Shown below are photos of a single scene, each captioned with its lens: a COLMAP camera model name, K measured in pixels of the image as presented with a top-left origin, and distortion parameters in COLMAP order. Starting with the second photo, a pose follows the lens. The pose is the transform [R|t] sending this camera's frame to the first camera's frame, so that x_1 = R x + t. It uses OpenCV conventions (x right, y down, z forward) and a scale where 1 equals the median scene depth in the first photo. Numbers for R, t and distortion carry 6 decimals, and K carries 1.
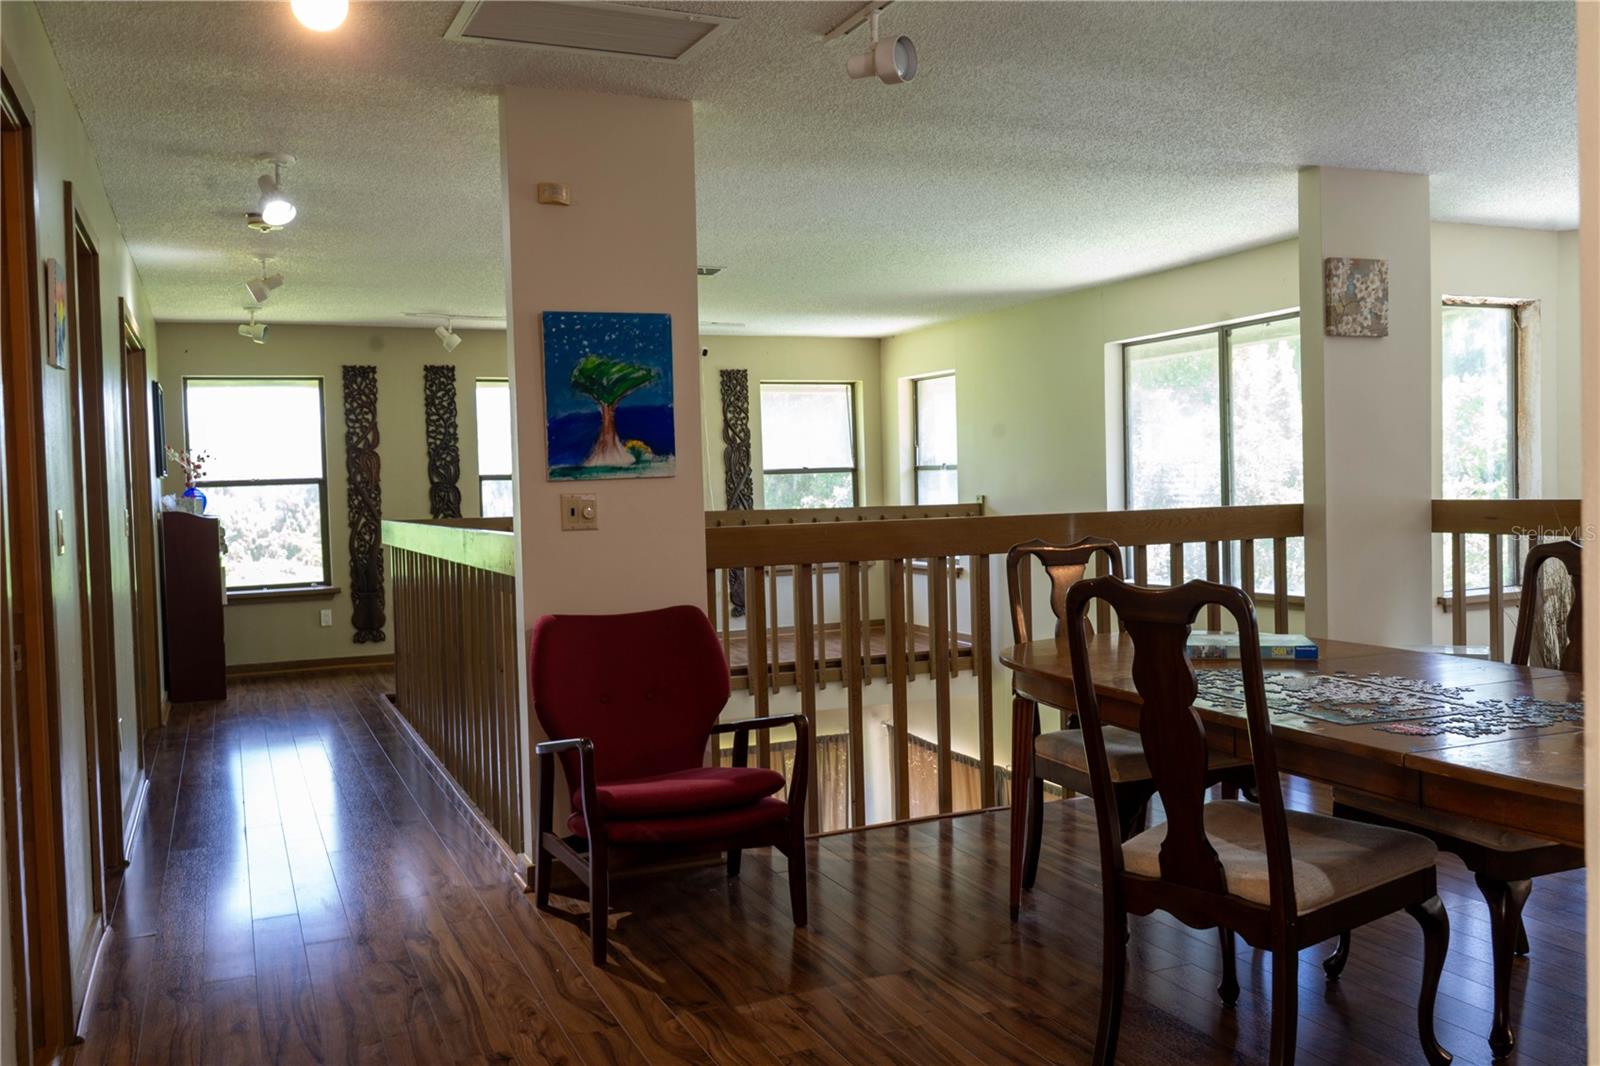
lens RADIAL K [[1315.4, 0, 796.7], [0, 1315.4, 526.5], [0, 0, 1]] dist [-0.010462, -0.001737]
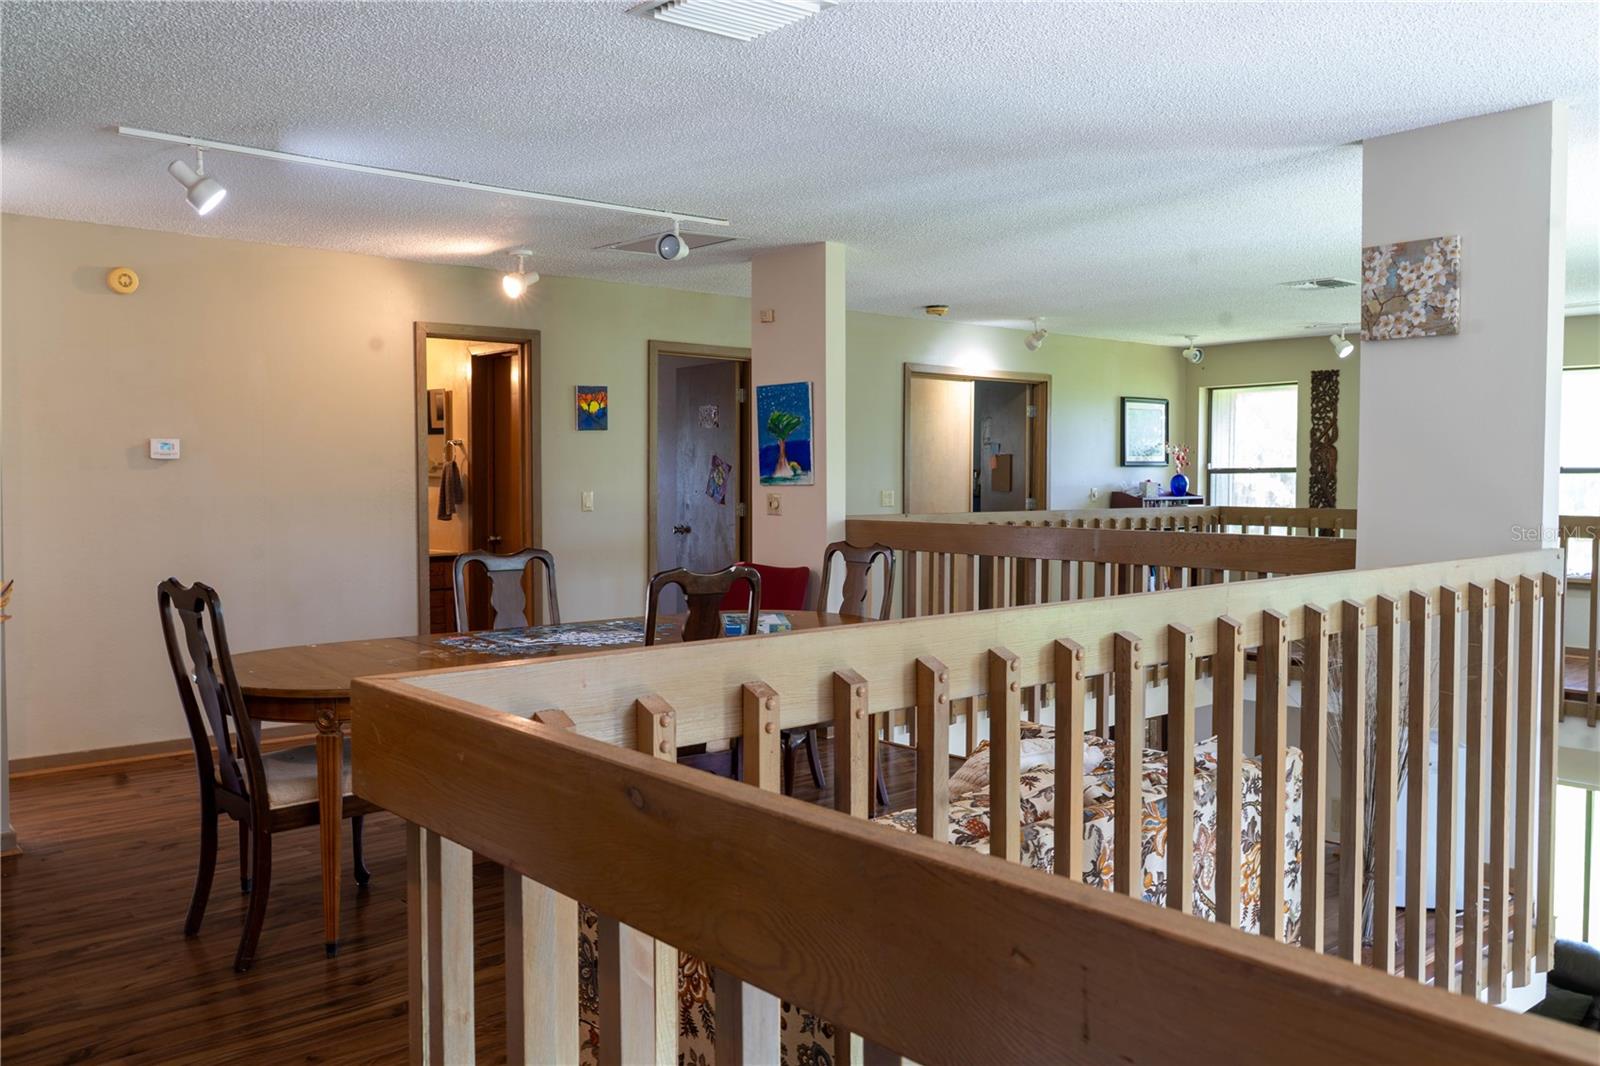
lens RADIAL K [[1277.9, 0, 797.8], [0, 1277.9, 534.4], [0, 0, 1]] dist [-0.010953, -0.010215]
pose [[0.310948, 0.072220, -0.947679, 1.066636], [-0.038553, 0.997247, 0.063347, -0.058918], [0.949645, 0.016839, 0.312876, 0.397395]]
